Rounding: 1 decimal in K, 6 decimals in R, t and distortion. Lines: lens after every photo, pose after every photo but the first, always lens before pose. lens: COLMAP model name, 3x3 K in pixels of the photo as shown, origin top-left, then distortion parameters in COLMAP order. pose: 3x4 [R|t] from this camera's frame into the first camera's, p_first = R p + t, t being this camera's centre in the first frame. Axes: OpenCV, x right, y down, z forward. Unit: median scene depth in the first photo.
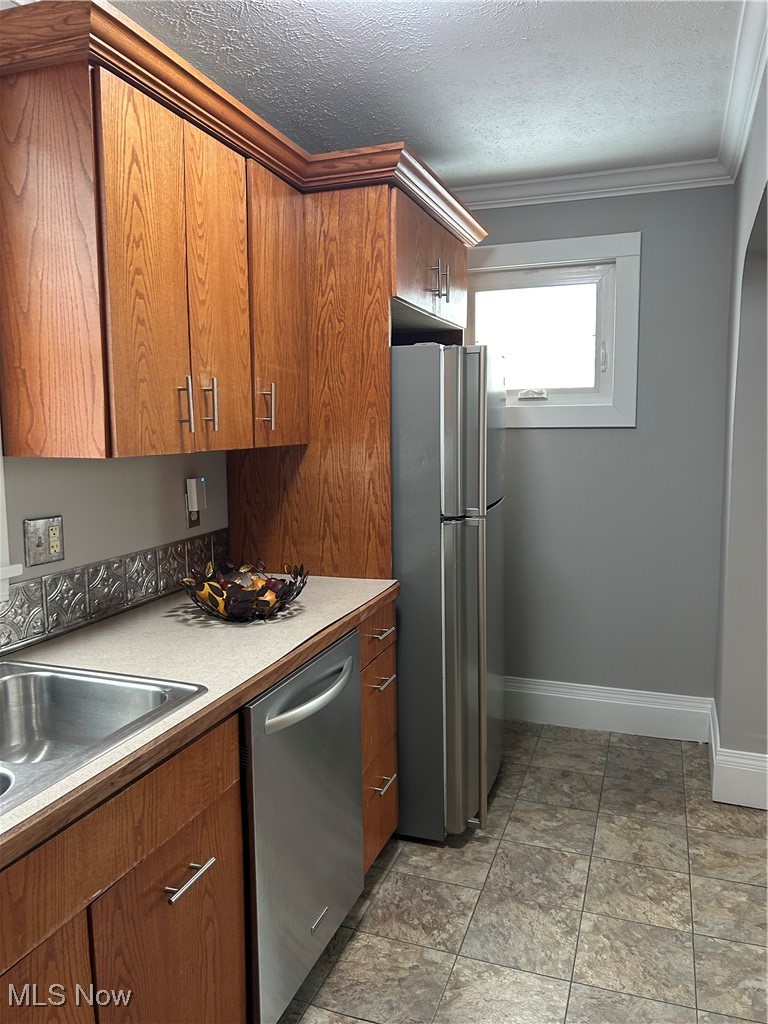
lens RADIAL K [[763.2, 0, 394.5], [0, 763.2, 515.9], [0, 0, 1]] dist [0.037302, -0.014396]
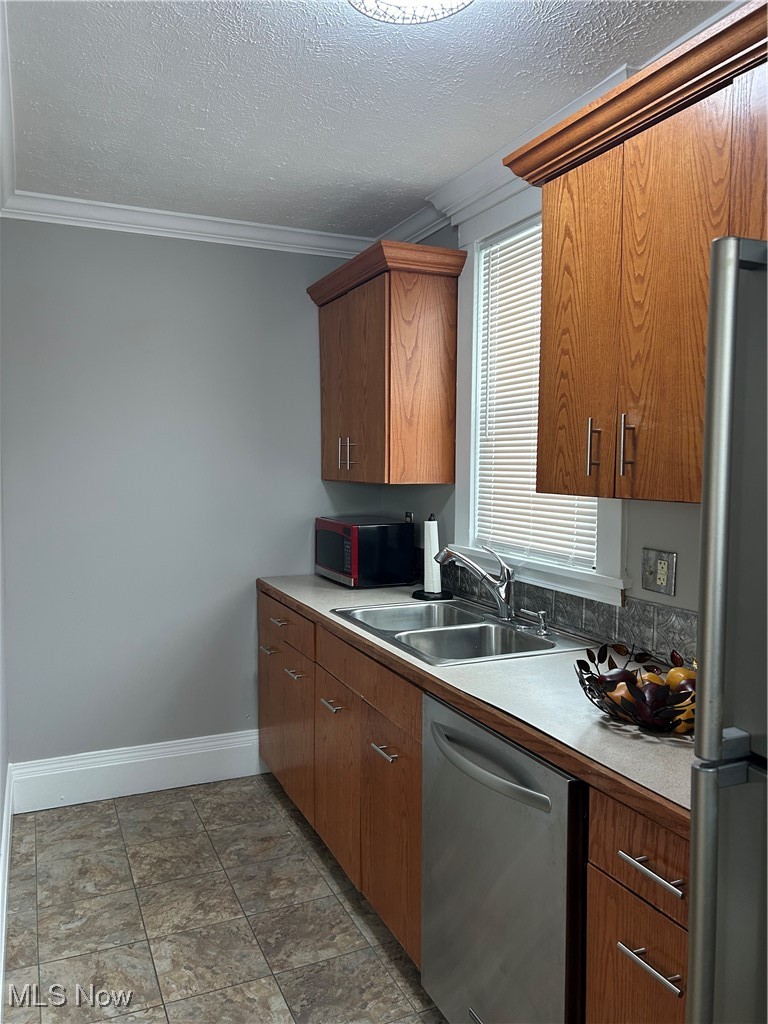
lens RADIAL K [[763.2, 0, 393.6], [0, 763.2, 510.3], [0, 0, 1]] dist [0.037302, -0.014396]
pose [[-0.698215, 0.040545, -0.714739, 0.629025], [-0.092599, 0.984892, 0.146329, -0.194453], [0.709874, 0.168353, -0.683912, 1.574513]]
